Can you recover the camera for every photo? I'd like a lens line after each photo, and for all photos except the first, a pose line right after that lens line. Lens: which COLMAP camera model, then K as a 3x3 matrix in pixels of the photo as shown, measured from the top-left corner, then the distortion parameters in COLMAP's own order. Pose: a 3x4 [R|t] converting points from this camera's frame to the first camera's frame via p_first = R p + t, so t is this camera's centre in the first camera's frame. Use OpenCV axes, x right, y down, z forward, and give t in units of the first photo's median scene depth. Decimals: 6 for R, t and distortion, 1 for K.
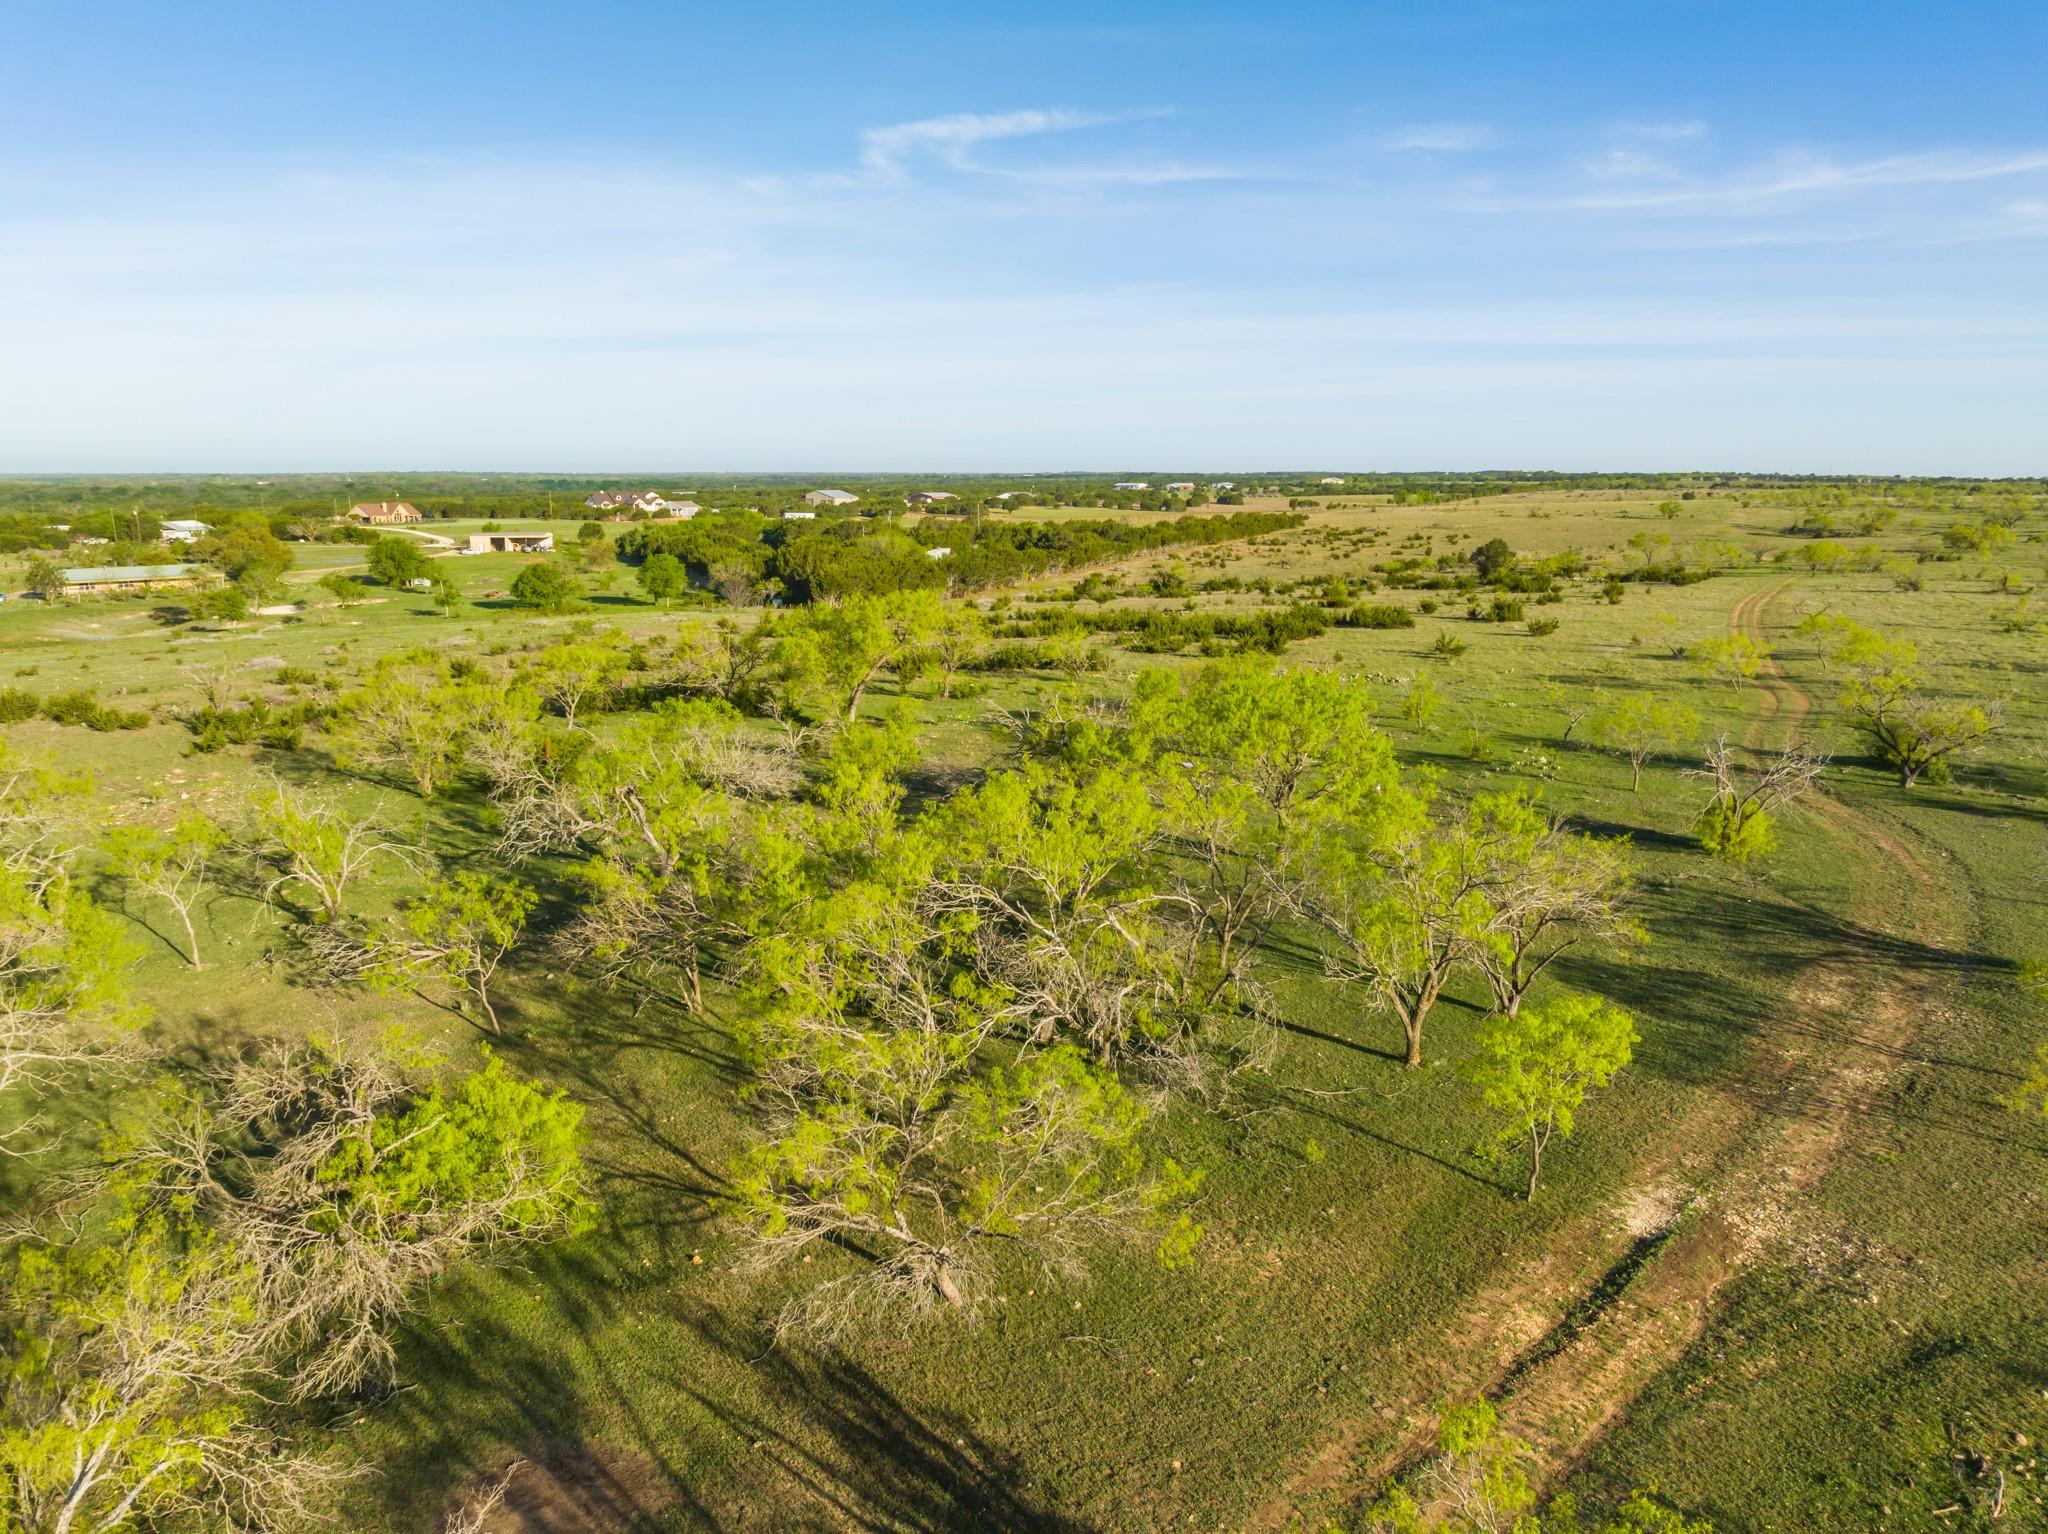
lens RADIAL K [[1457.1, 0, 1027.4], [0, 1457.1, 763.8], [0, 0, 1]] dist [-0.045883, 0.008833]
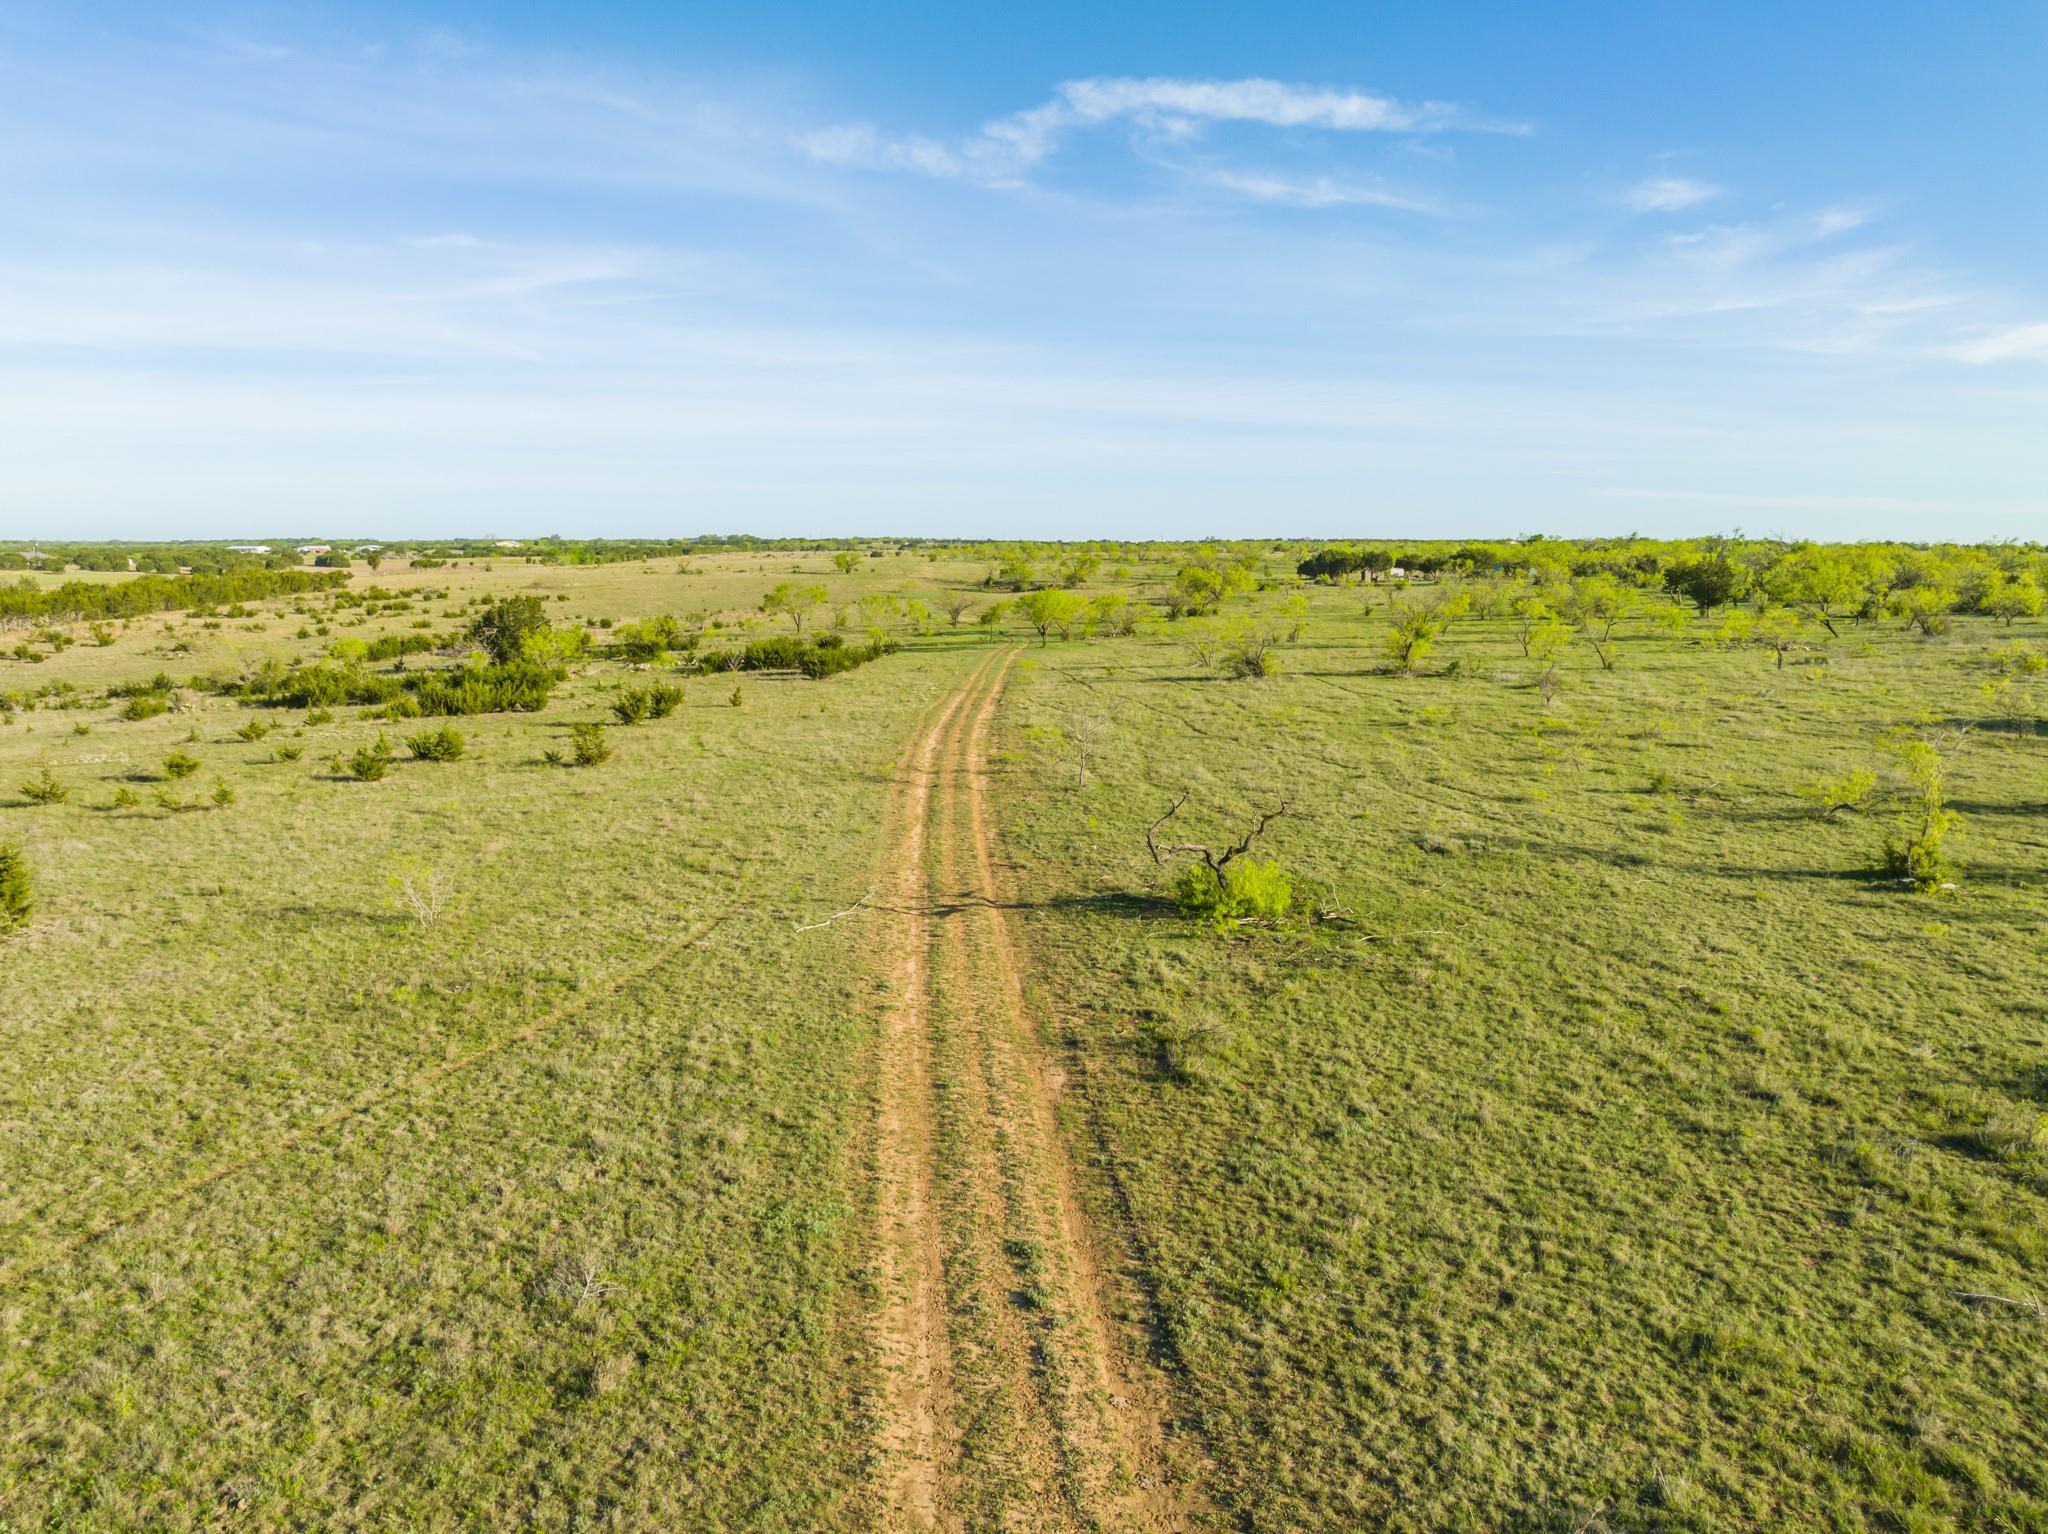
lens RADIAL K [[1453.6, 0, 1024.0], [0, 1453.6, 767.0], [0, 0, 1]] dist [-0.033576, -0.001162]
pose [[0.868893, -0.068153, 0.490286, 0.147390], [0.090104, 0.995705, -0.021273, -0.041910], [-0.486731, 0.062660, 0.871302, 0.294410]]
